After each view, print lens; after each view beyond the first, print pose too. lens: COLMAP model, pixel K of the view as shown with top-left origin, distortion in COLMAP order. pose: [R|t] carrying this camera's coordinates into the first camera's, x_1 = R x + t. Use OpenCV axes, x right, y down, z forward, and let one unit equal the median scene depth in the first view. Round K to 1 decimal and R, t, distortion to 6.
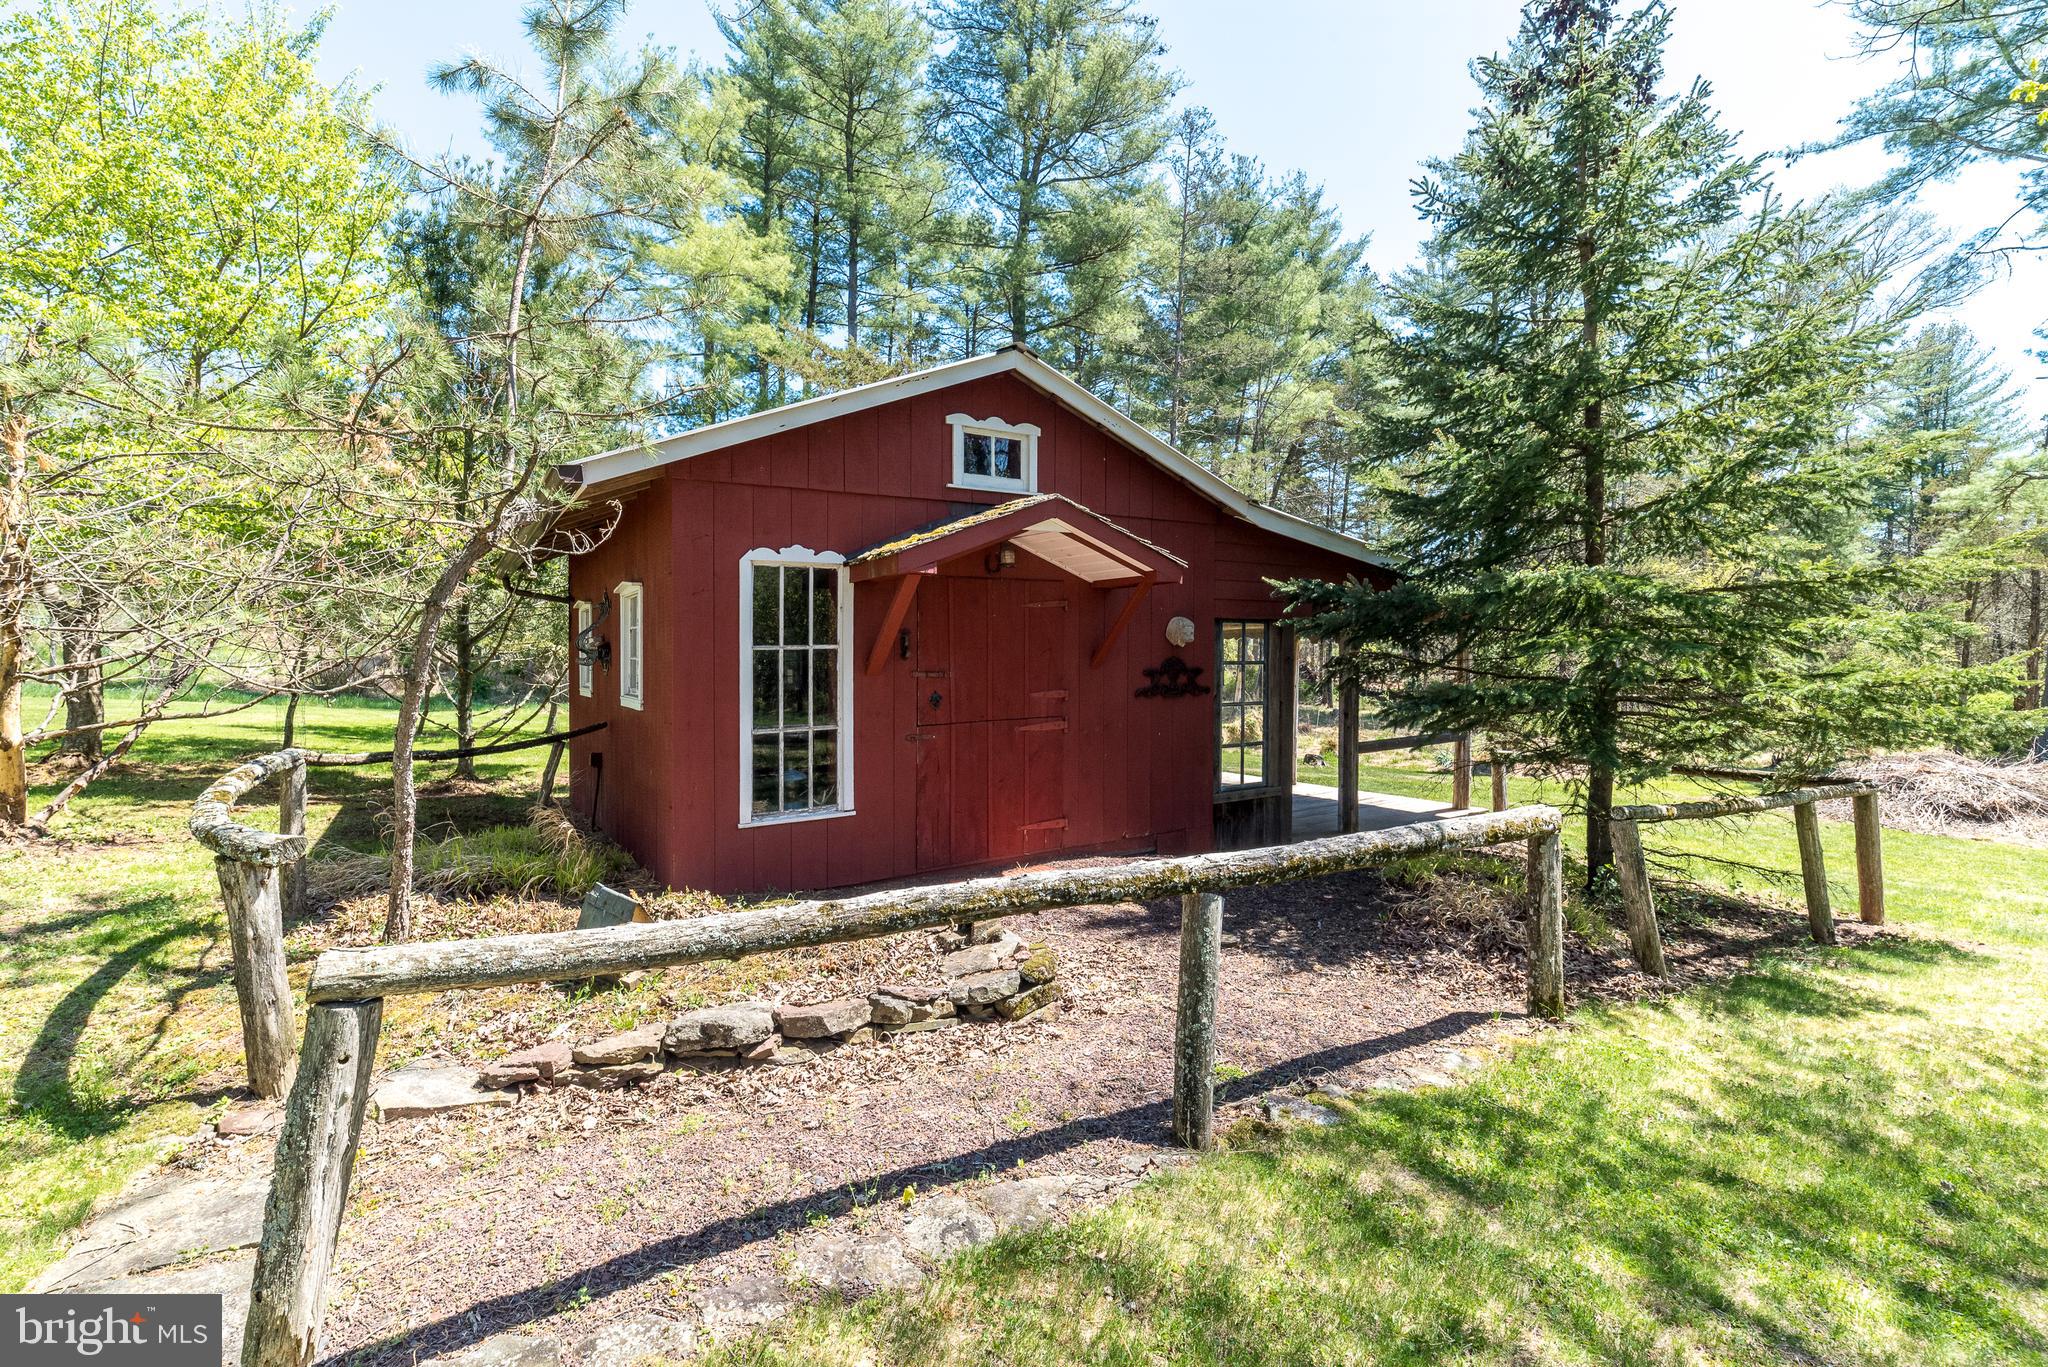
lens RADIAL K [[874.8, 0, 1023.3], [0, 874.8, 760.0], [0, 0, 1]] dist [0.009594, 0.000256]
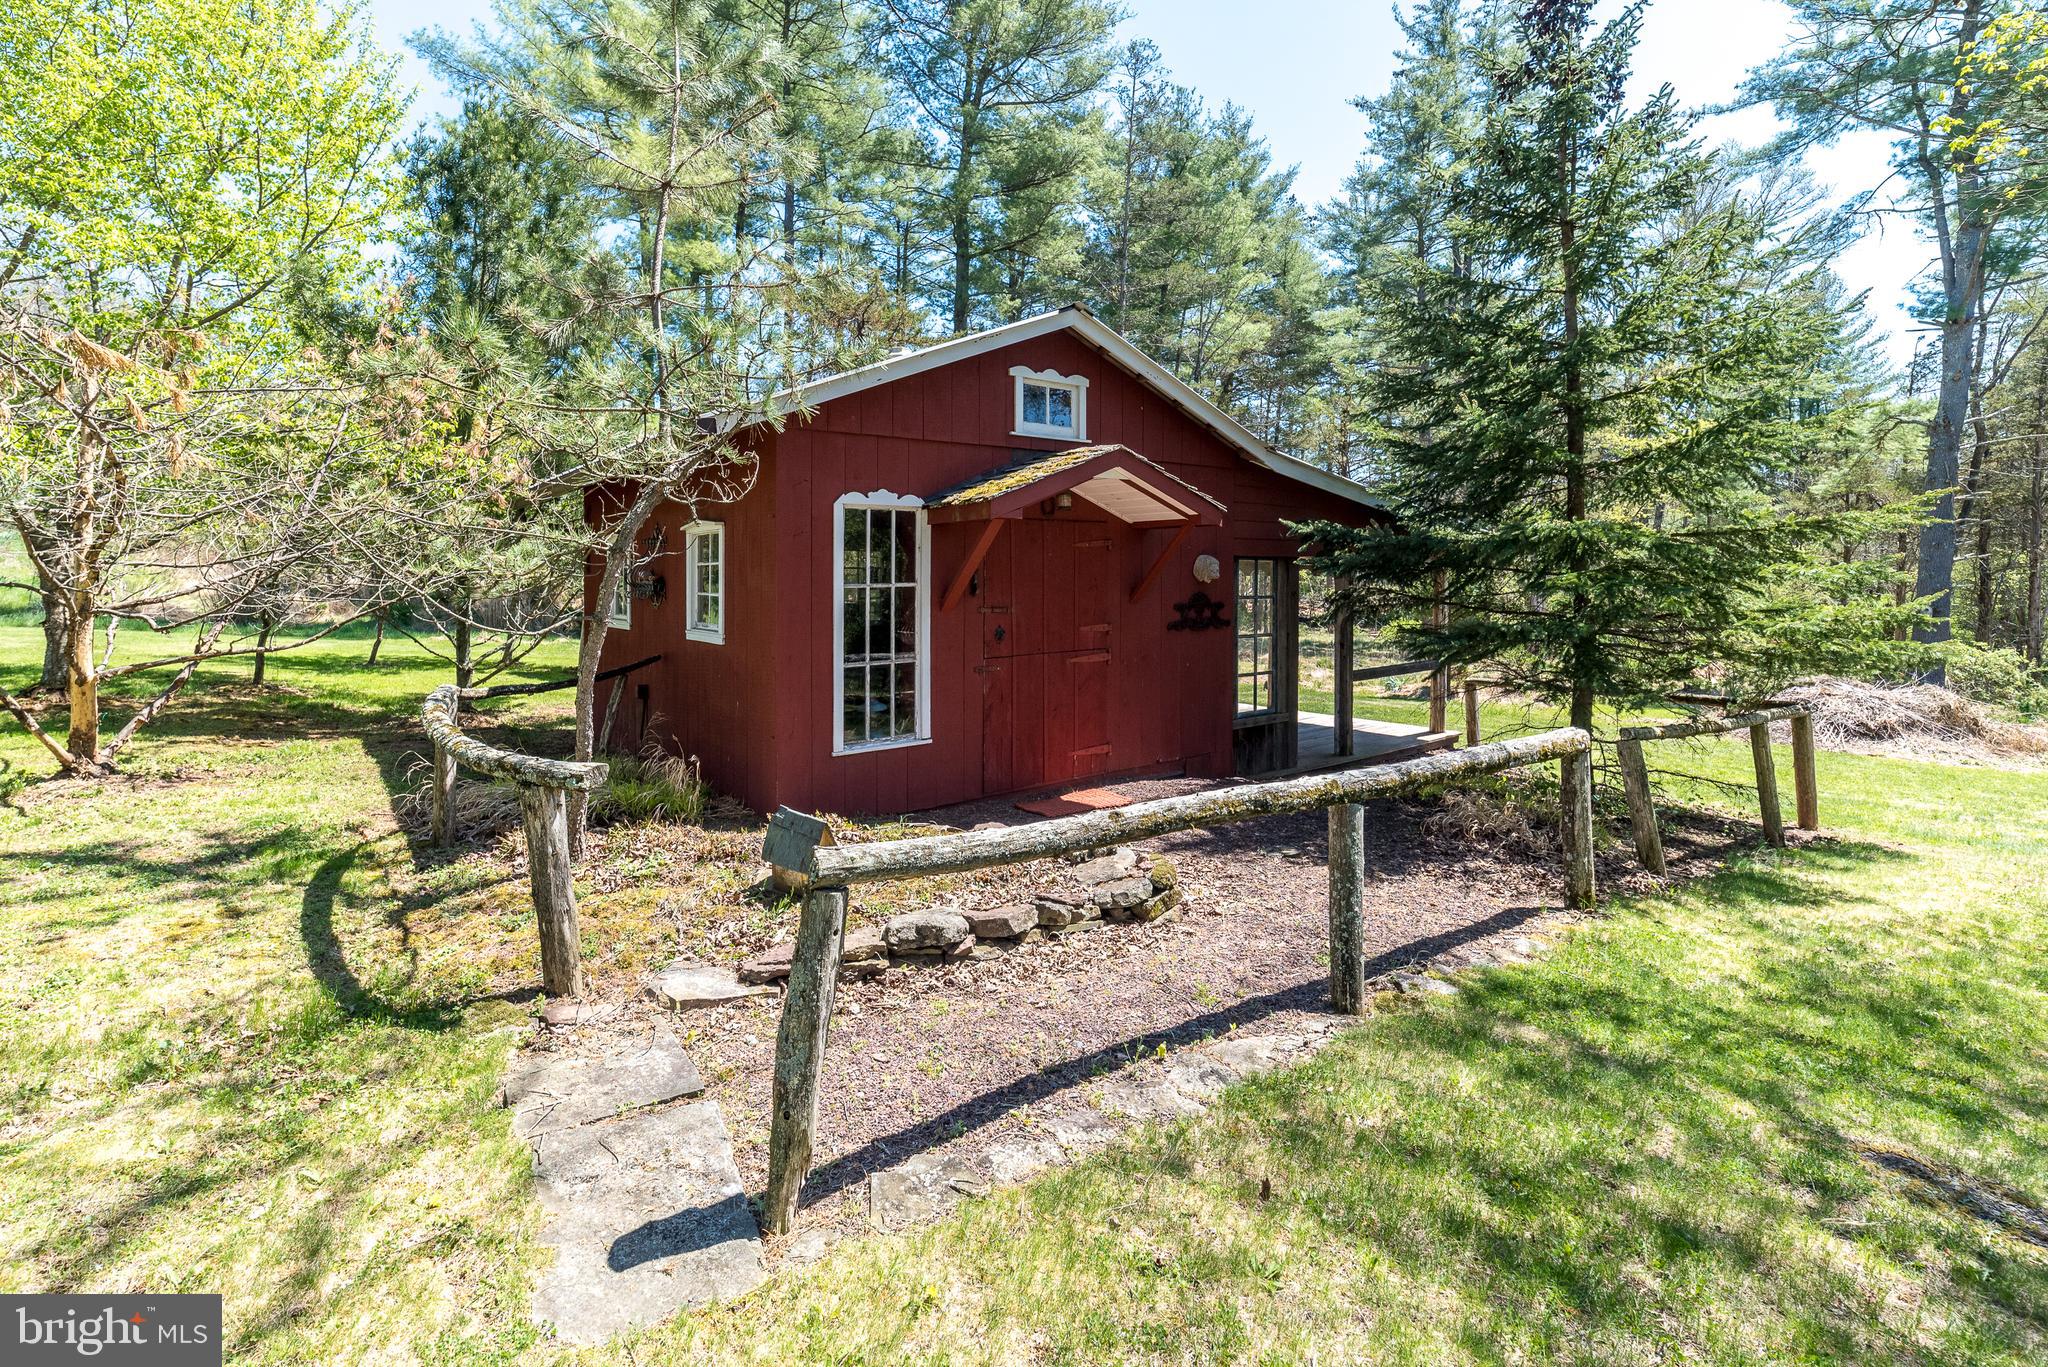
lens RADIAL K [[892.0, 0, 1024.0], [0, 892.0, 683.5], [0, 0, 1]] dist [0.010454, 0.000081]
pose [[0.996835, -0.004853, 0.079347, -0.140980], [0.005114, 0.999982, -0.003078, -0.004325], [-0.079331, 0.003474, 0.996842, -0.075978]]
